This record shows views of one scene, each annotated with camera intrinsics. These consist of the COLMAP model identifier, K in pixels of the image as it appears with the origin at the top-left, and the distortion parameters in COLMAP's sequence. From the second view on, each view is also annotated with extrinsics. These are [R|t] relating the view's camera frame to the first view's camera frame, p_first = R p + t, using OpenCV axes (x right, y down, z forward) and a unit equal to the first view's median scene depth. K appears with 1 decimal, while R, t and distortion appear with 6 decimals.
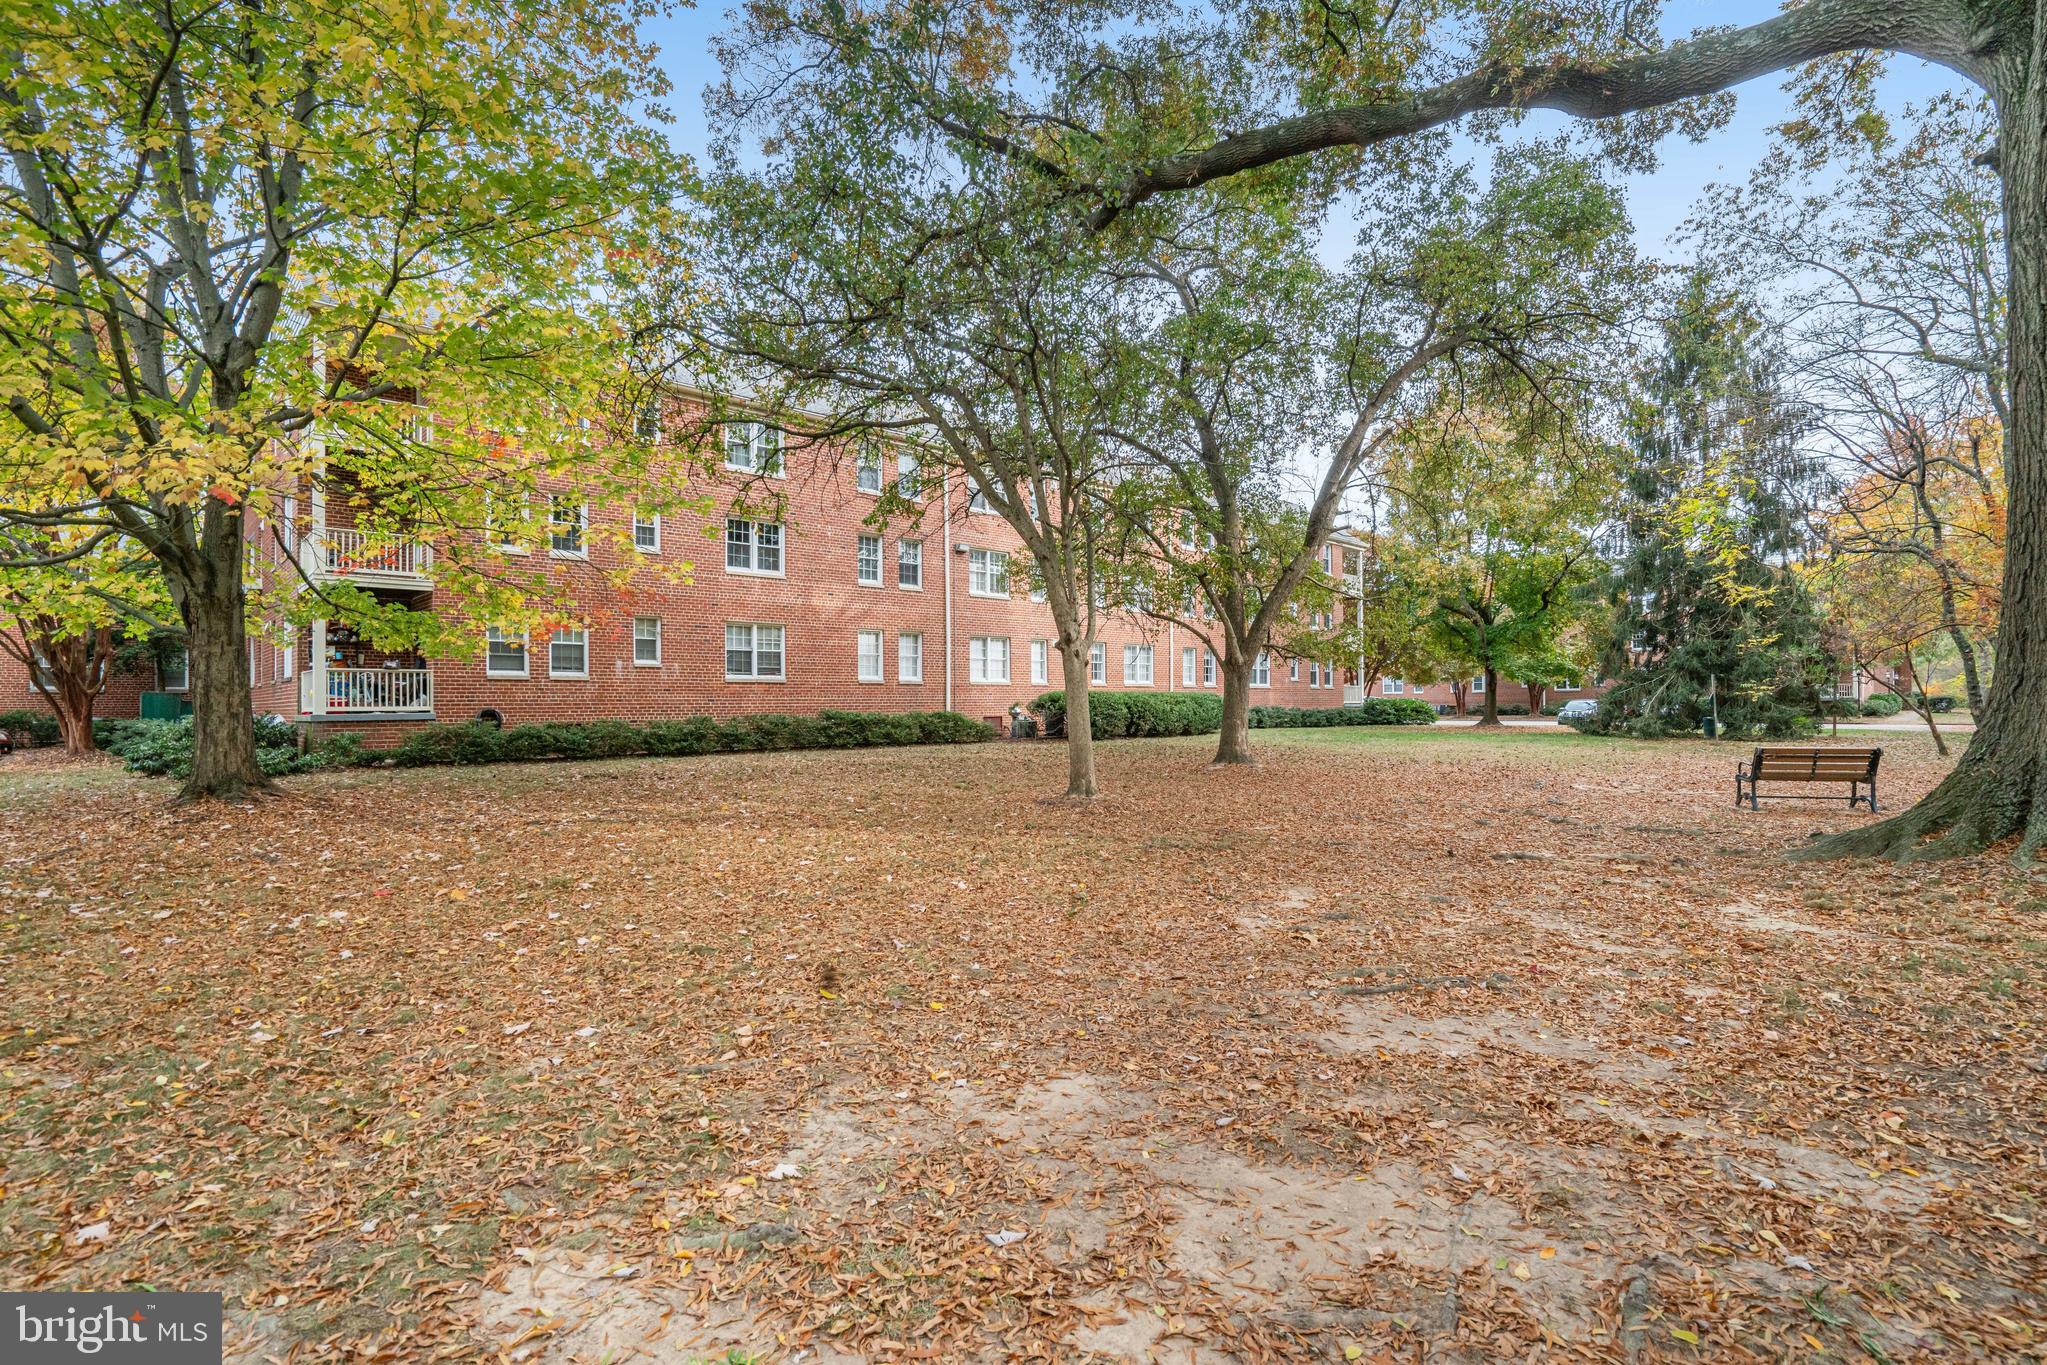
lens RADIAL K [[936.1, 0, 1027.0], [0, 936.1, 678.9], [0, 0, 1]] dist [-0.000814, 0.000156]
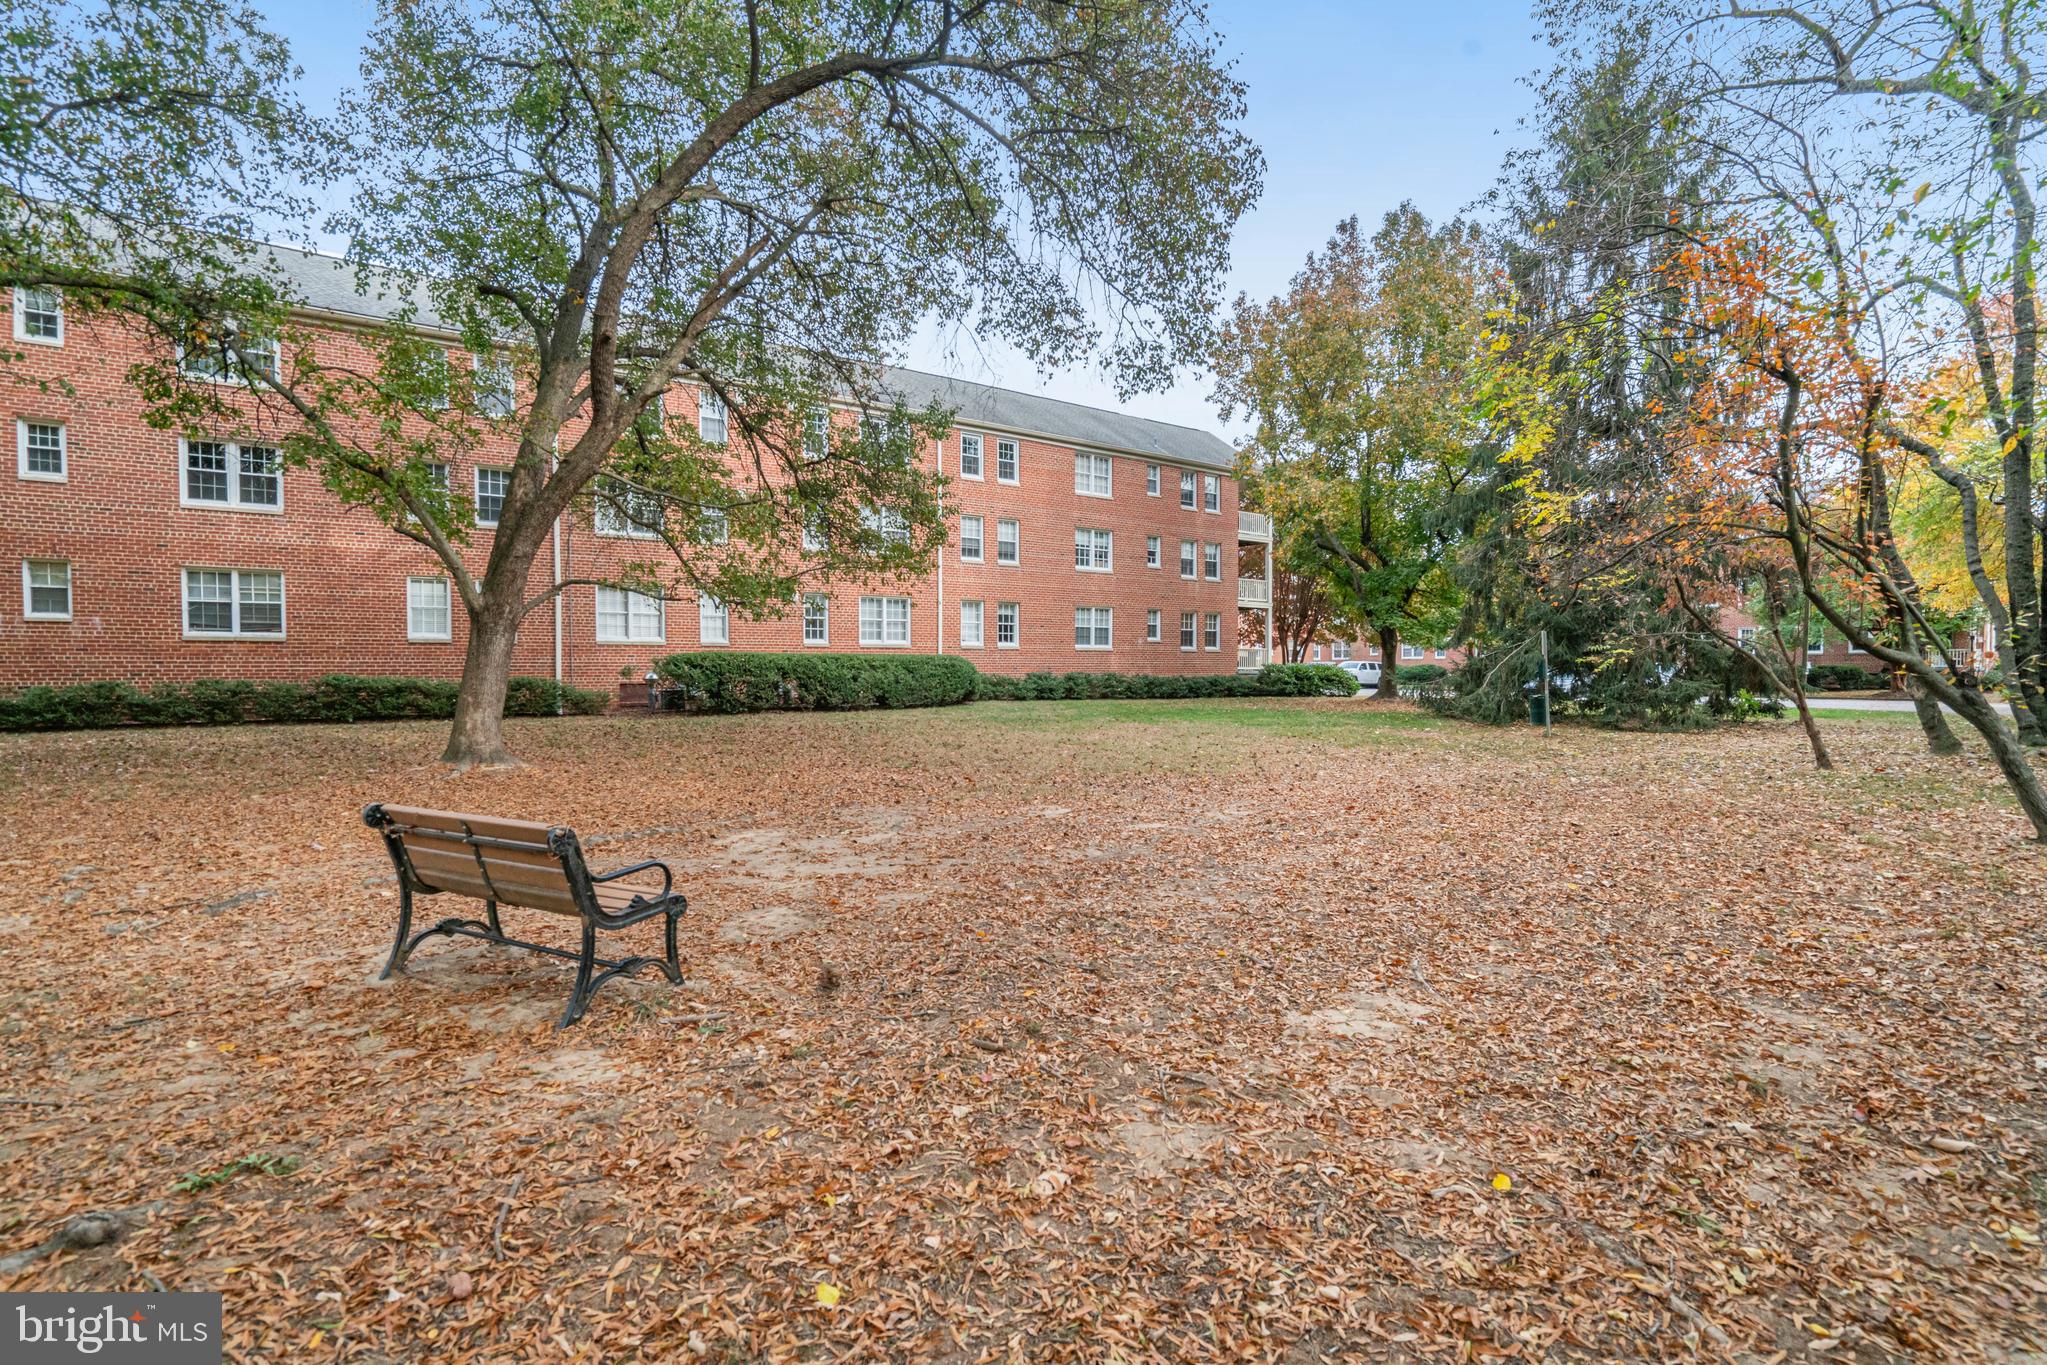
lens RADIAL K [[936.1, 0, 1020.9], [0, 936.1, 684.1], [0, 0, 1]] dist [-0.000814, 0.000156]
pose [[0.986164, 0.010381, -0.165447, 0.525853], [-0.002586, 0.998879, 0.047261, 0.001223], [0.165752, -0.046180, 0.985086, 0.299303]]
